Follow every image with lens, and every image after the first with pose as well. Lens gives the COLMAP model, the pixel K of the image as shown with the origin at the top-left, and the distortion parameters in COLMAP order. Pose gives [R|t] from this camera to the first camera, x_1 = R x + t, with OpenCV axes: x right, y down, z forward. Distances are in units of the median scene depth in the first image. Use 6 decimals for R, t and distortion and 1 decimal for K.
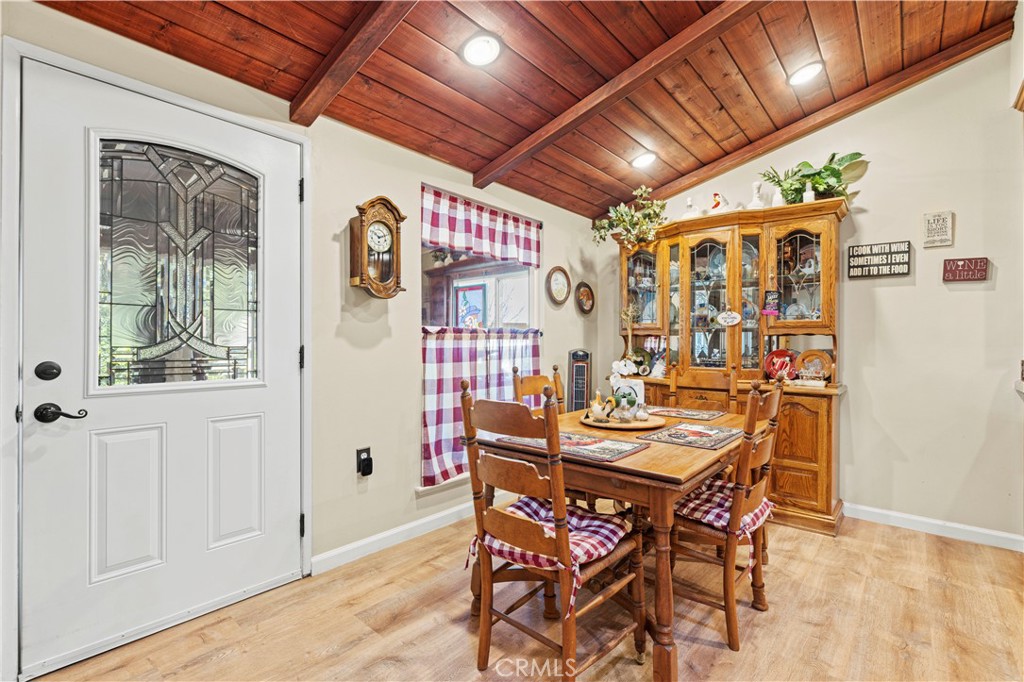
lens RADIAL K [[461.9, 0, 511.6], [0, 461.9, 342.0], [0, 0, 1]] dist [0.001546, 0.000328]
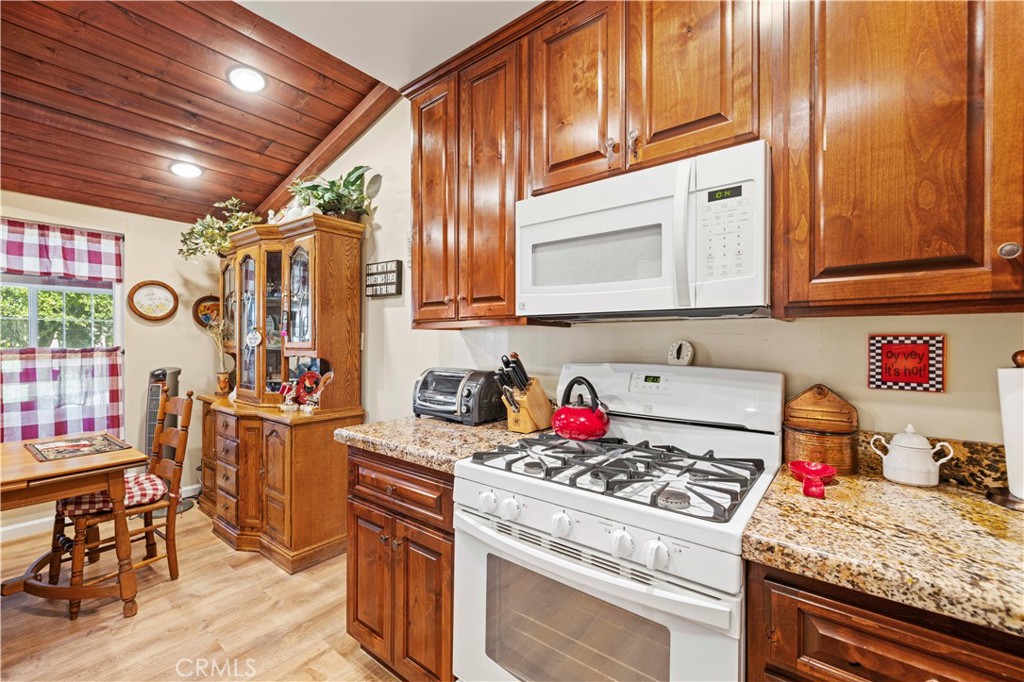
lens RADIAL K [[433.8, 0, 511.8], [0, 433.8, 342.3], [0, 0, 1]] dist [0.001373, 0.001393]
pose [[0.998922, -0.002393, 0.046359, 1.052984], [0.002071, 0.999973, 0.006988, -0.054512], [-0.046375, -0.006885, 0.998900, 0.093963]]
